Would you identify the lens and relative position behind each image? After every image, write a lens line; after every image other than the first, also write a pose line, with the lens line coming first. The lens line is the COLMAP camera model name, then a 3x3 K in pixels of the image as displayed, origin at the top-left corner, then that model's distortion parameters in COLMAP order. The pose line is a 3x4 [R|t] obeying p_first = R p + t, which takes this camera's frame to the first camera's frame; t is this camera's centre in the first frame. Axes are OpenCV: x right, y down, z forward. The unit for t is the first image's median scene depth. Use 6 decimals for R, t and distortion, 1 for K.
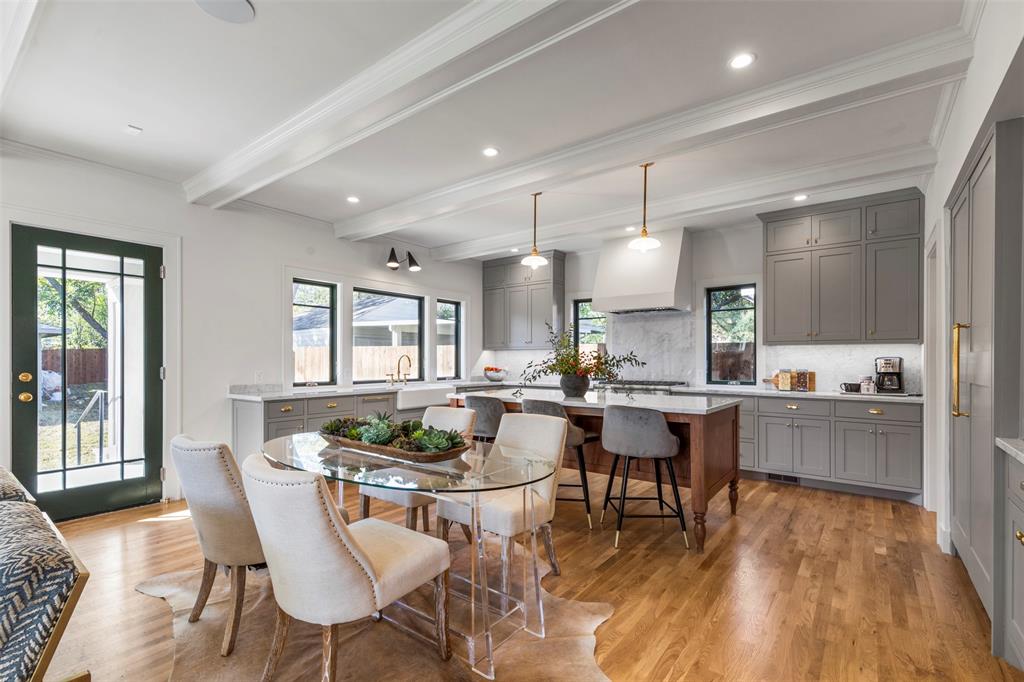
lens RADIAL K [[466.7, 0, 511.6], [0, 466.7, 351.5], [0, 0, 1]] dist [0.008369, -0.001506]
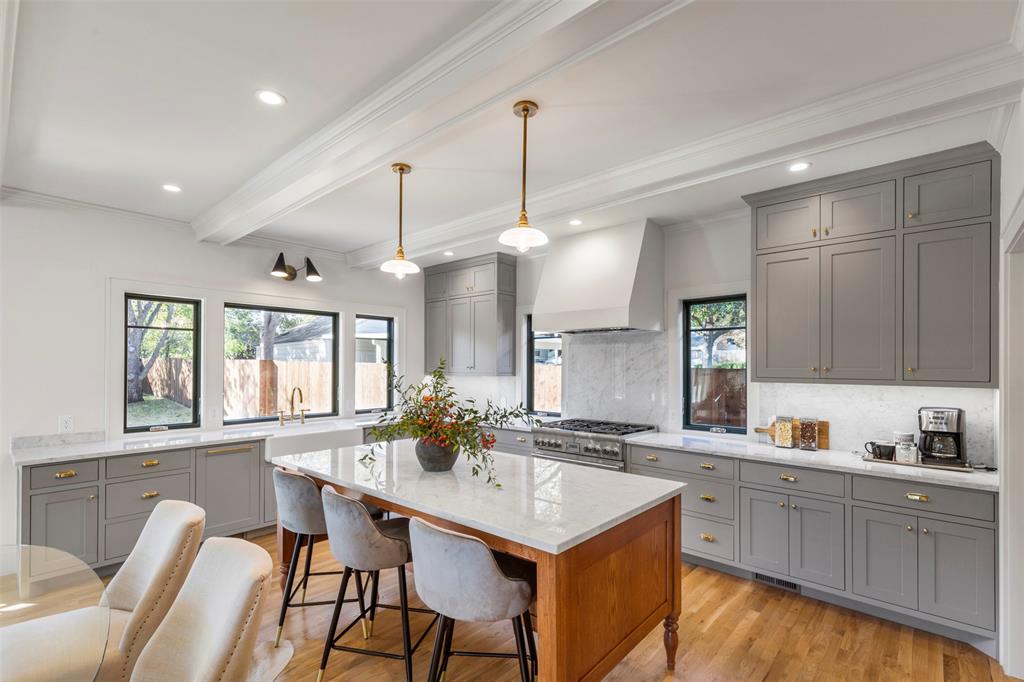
lens RADIAL K [[466.7, 0, 513.4], [0, 466.7, 357.2], [0, 0, 1]] dist [0.008369, -0.001506]
pose [[0.997017, 0.000329, -0.077186, 0.242328], [-0.000332, 1.000000, -0.000031, -0.052726], [0.077186, 0.000057, 0.997017, 0.280471]]
